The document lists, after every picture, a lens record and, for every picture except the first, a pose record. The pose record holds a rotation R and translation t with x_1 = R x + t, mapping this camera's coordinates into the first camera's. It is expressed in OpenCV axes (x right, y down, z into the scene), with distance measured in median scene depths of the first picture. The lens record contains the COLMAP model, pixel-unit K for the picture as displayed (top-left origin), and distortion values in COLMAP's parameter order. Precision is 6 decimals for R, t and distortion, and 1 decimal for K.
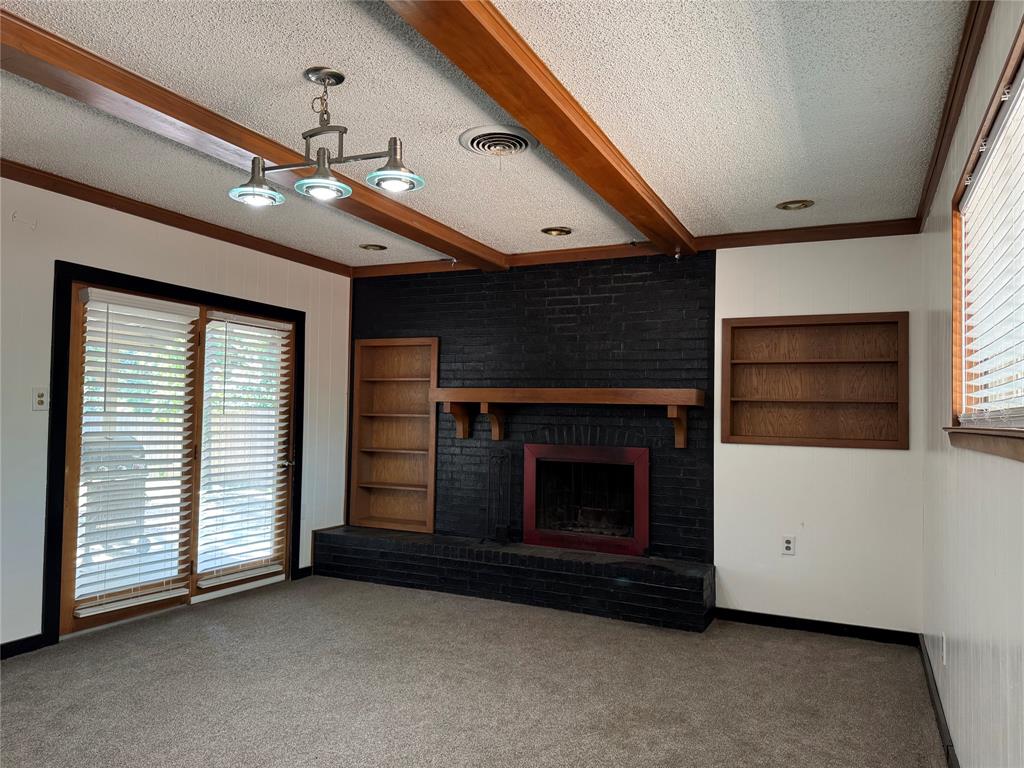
lens RADIAL K [[726.6, 0, 510.1], [0, 726.6, 381.2], [0, 0, 1]] dist [0.081235, -0.063050]
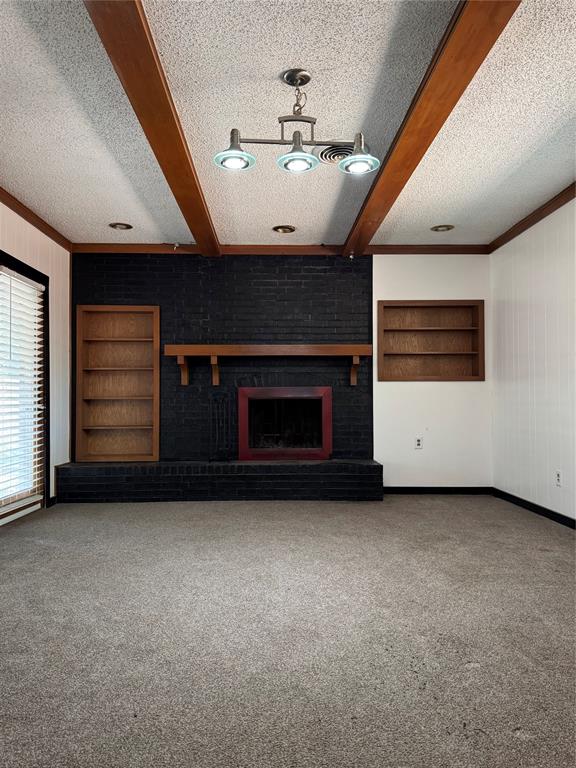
lens RADIAL K [[544.9, 0, 284.6], [0, 544.9, 384.8], [0, 0, 1]] dist [0.081235, -0.063050]
pose [[0.890246, -0.012045, 0.455321, -0.403981], [0.000189, 0.999660, 0.026076, 0.060820], [-0.455480, -0.023128, 0.889945, 0.064651]]
